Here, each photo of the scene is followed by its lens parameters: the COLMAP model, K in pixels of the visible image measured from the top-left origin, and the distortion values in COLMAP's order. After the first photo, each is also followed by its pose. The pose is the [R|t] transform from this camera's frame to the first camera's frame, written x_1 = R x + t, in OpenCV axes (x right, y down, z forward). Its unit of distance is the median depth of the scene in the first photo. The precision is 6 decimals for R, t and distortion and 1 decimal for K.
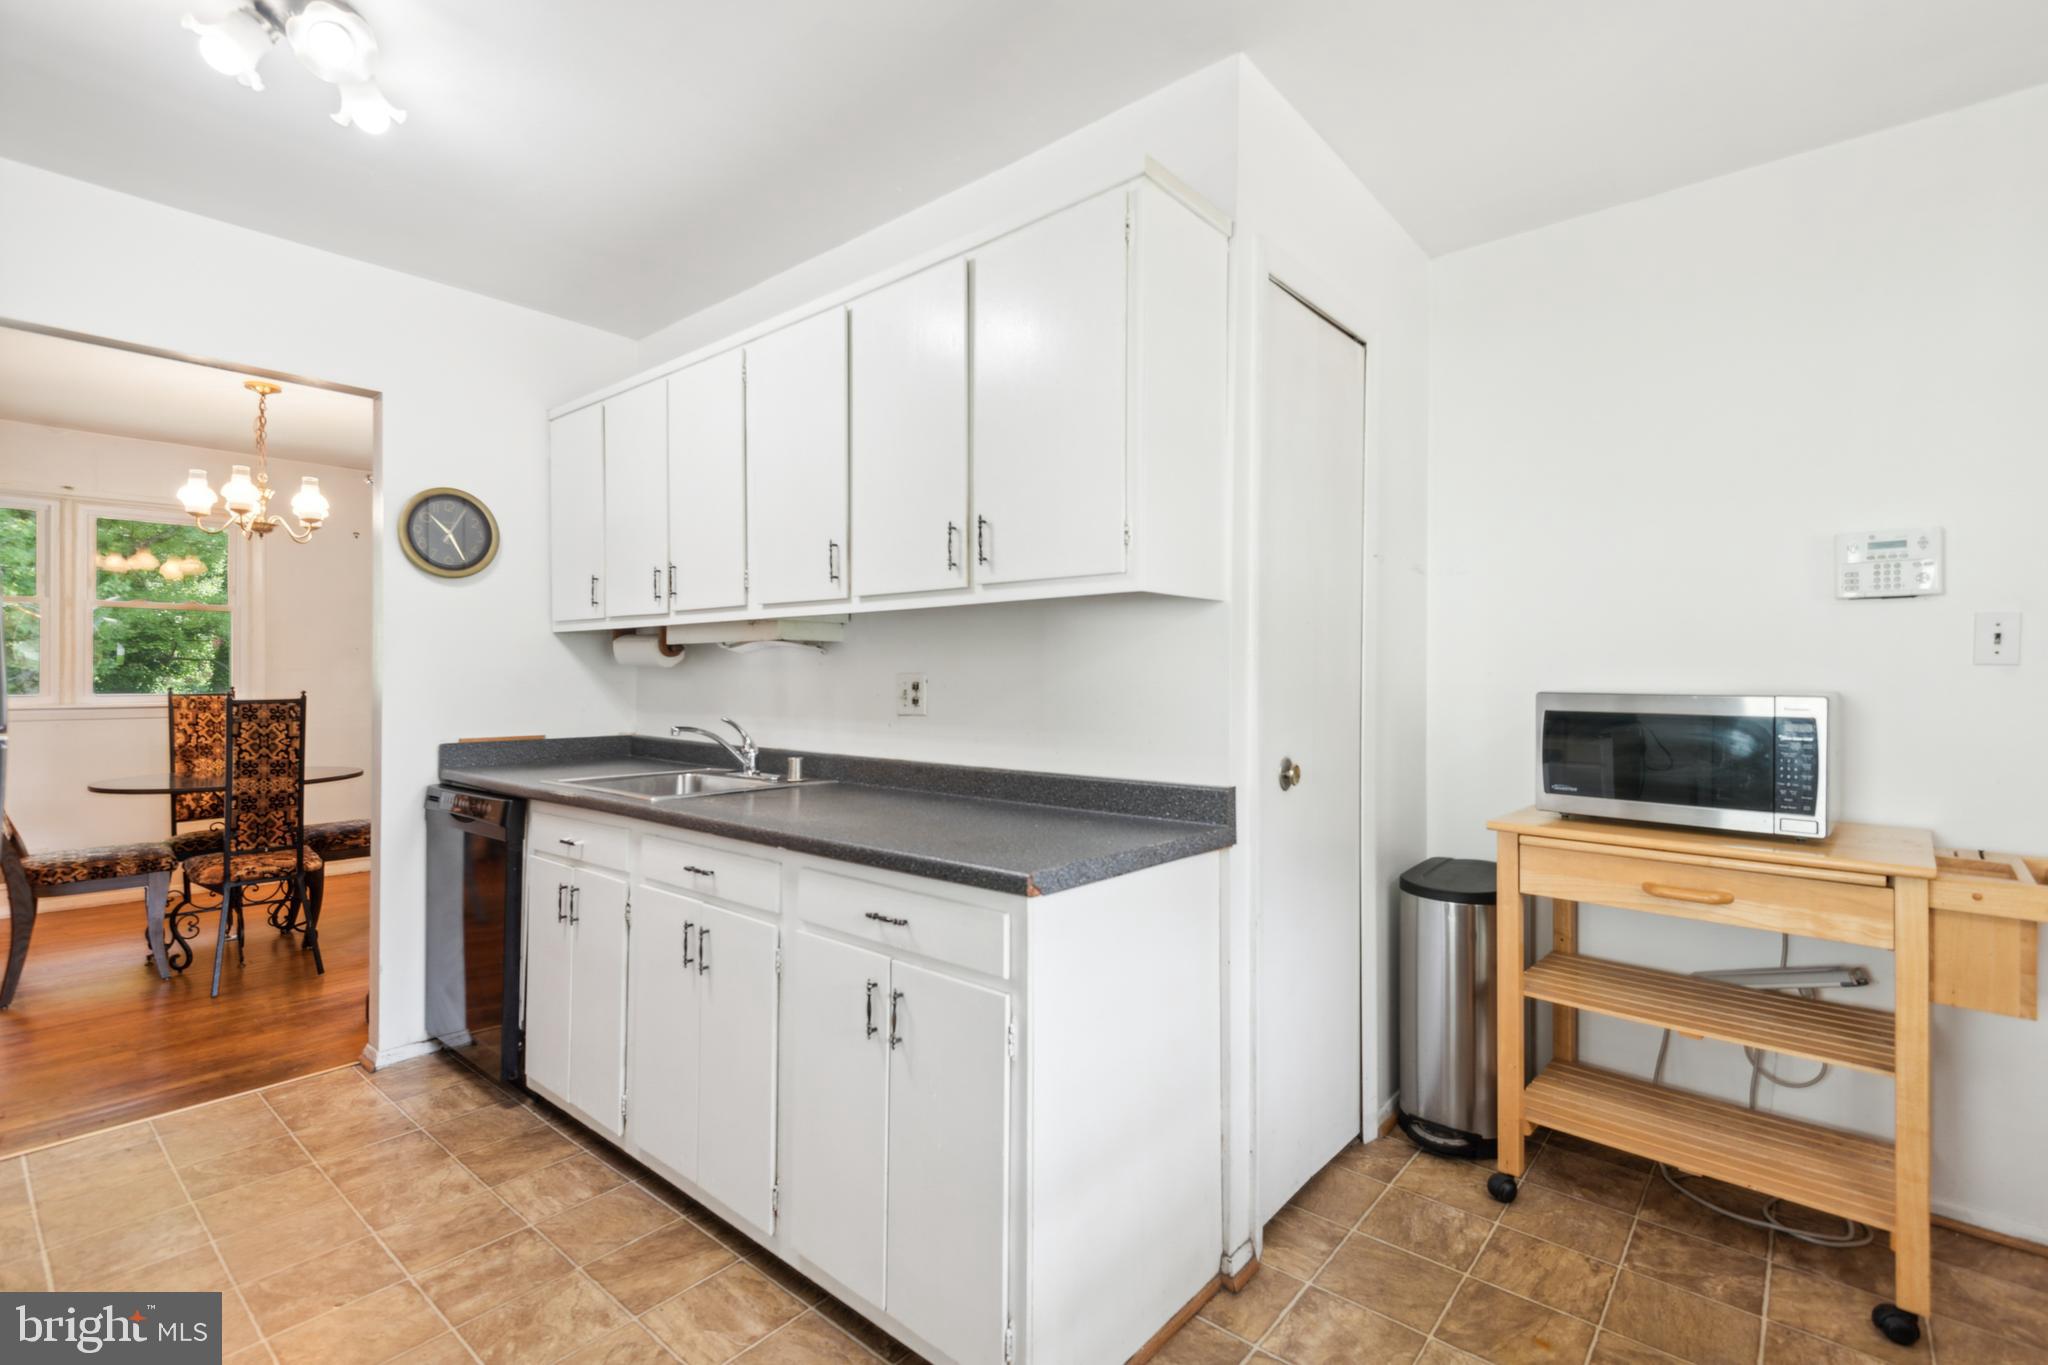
lens RADIAL K [[927.3, 0, 1024.6], [0, 927.3, 674.0], [0, 0, 1]] dist [0.009611, -0.000236]
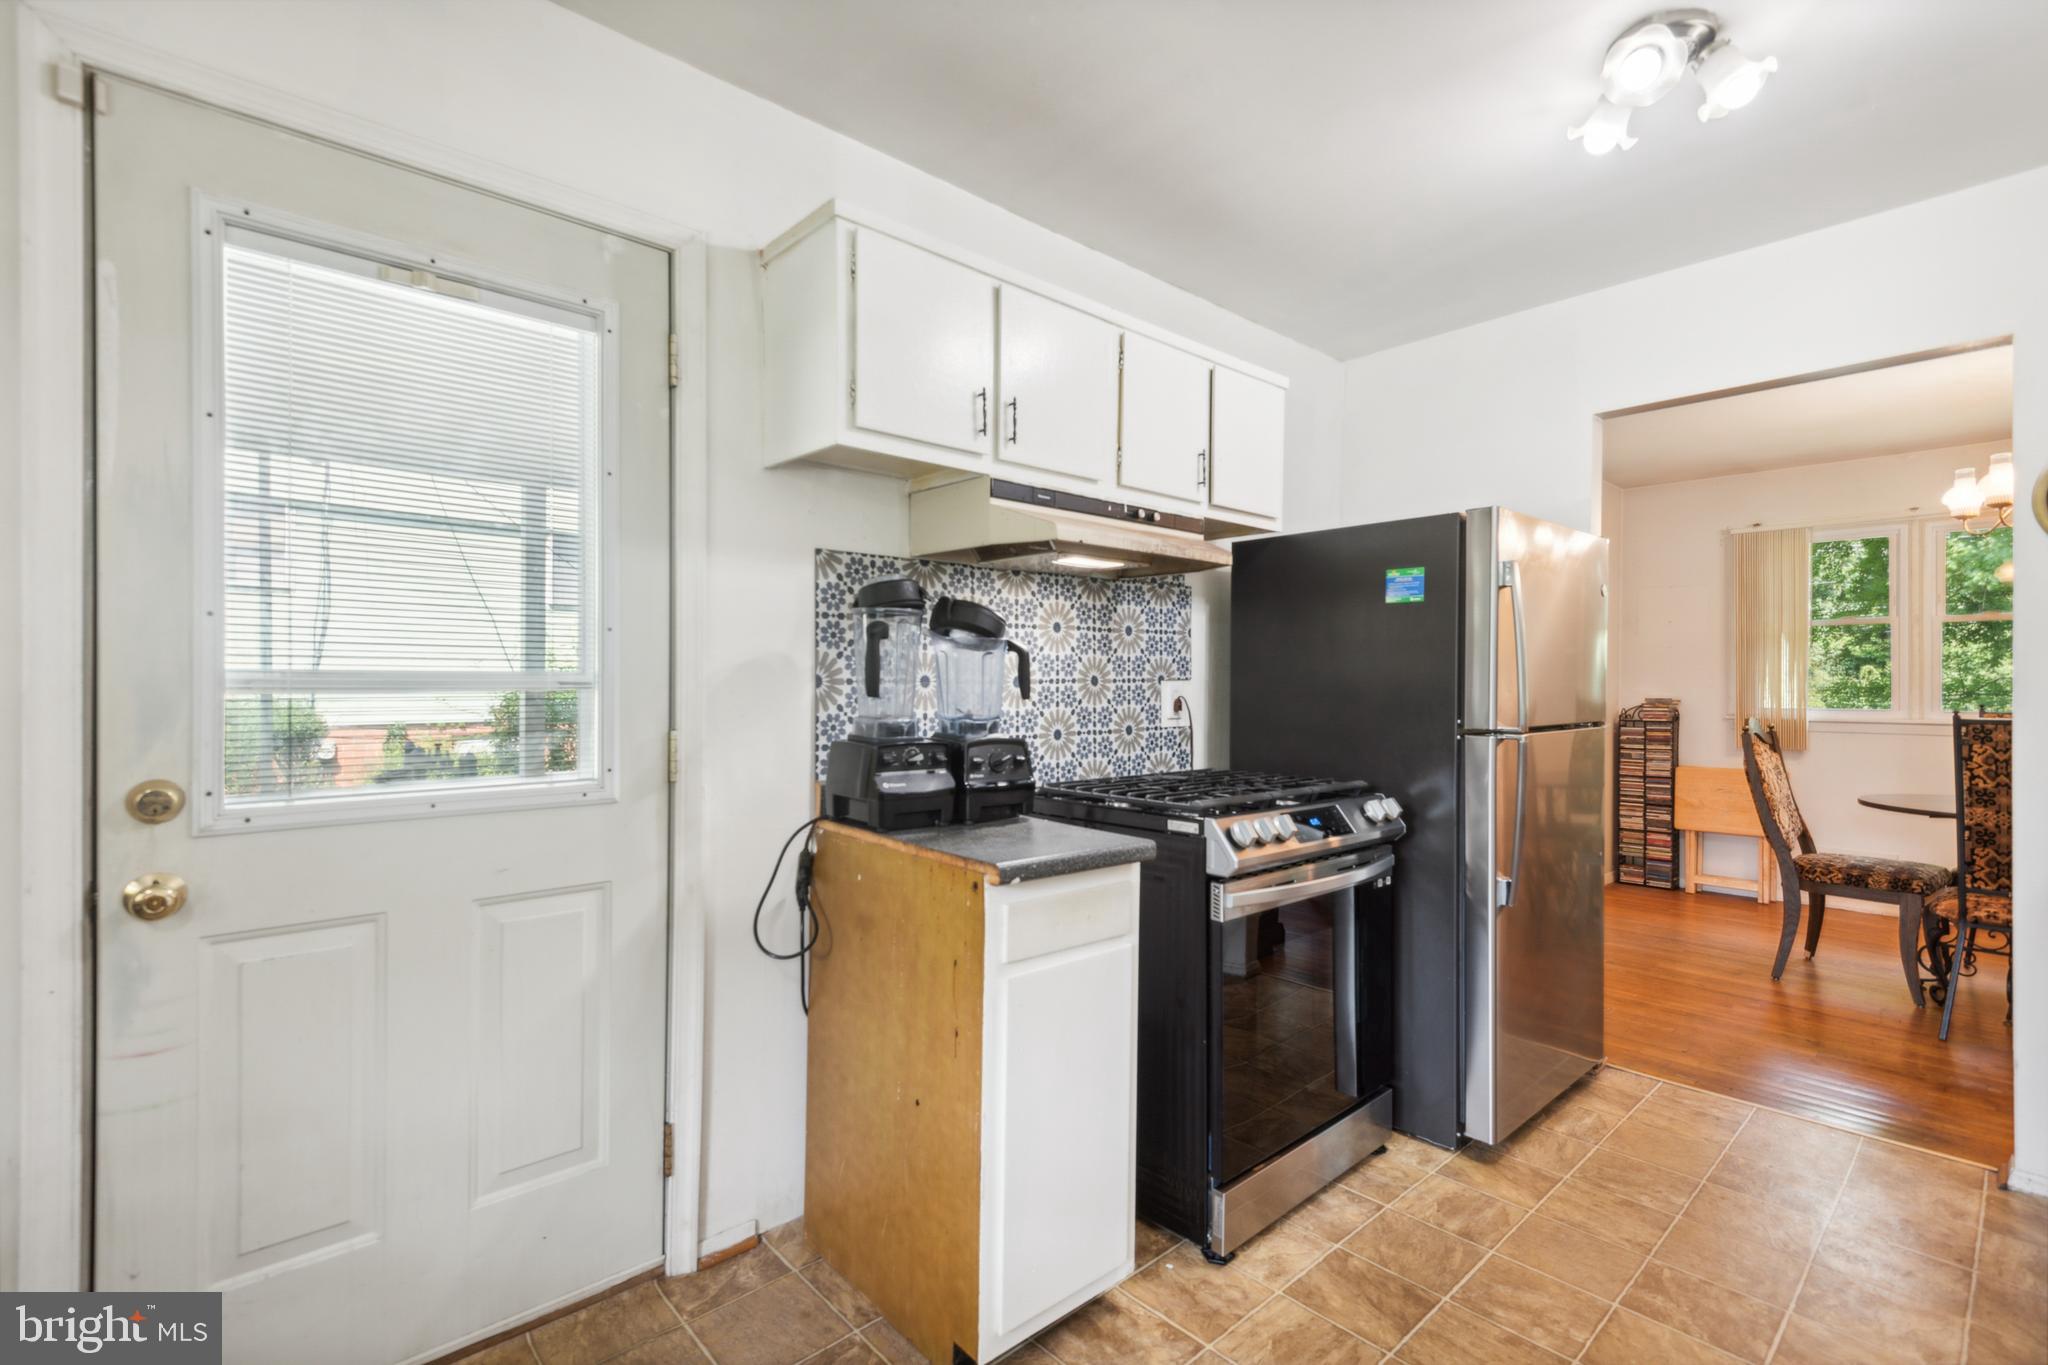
lens RADIAL K [[933.5, 0, 1024.0], [0, 933.5, 682.5], [0, 0, 1]] dist [0.002648, 0.000318]
pose [[-0.121960, -0.004488, -0.992525, 0.158480], [-0.005062, 0.999980, -0.003900, 0.000763], [0.992522, 0.004548, -0.121980, 0.207474]]
